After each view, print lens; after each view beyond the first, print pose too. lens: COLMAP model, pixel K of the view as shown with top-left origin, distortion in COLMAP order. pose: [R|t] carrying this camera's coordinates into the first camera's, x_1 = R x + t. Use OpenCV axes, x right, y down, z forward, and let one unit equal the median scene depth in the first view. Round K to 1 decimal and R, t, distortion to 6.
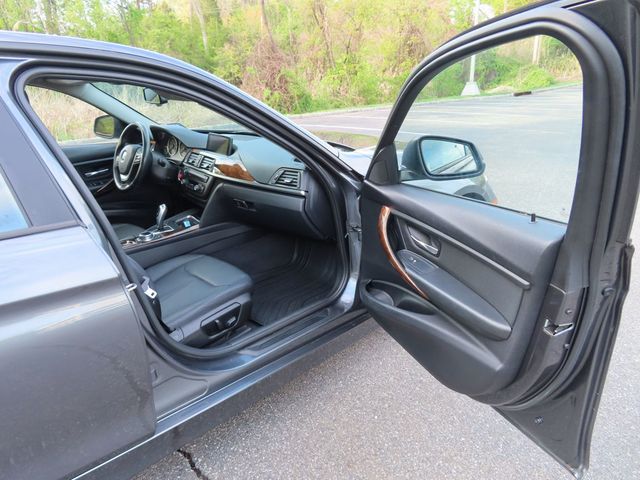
lens RADIAL K [[458.0, 0, 319.1], [0, 458.0, 242.8], [0, 0, 1]] dist [-0.011994, 0.005777]
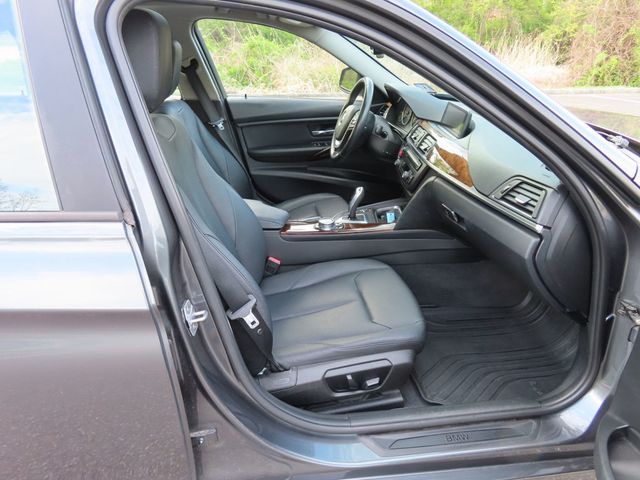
lens RADIAL K [[458.0, 0, 319.1], [0, 458.0, 242.8], [0, 0, 1]] dist [-0.011994, 0.005777]
pose [[0.800648, 0.273988, -0.532816, 0.044475], [-0.230901, 0.961721, 0.147573, -0.095280], [0.552854, 0.004874, 0.833264, 0.323564]]
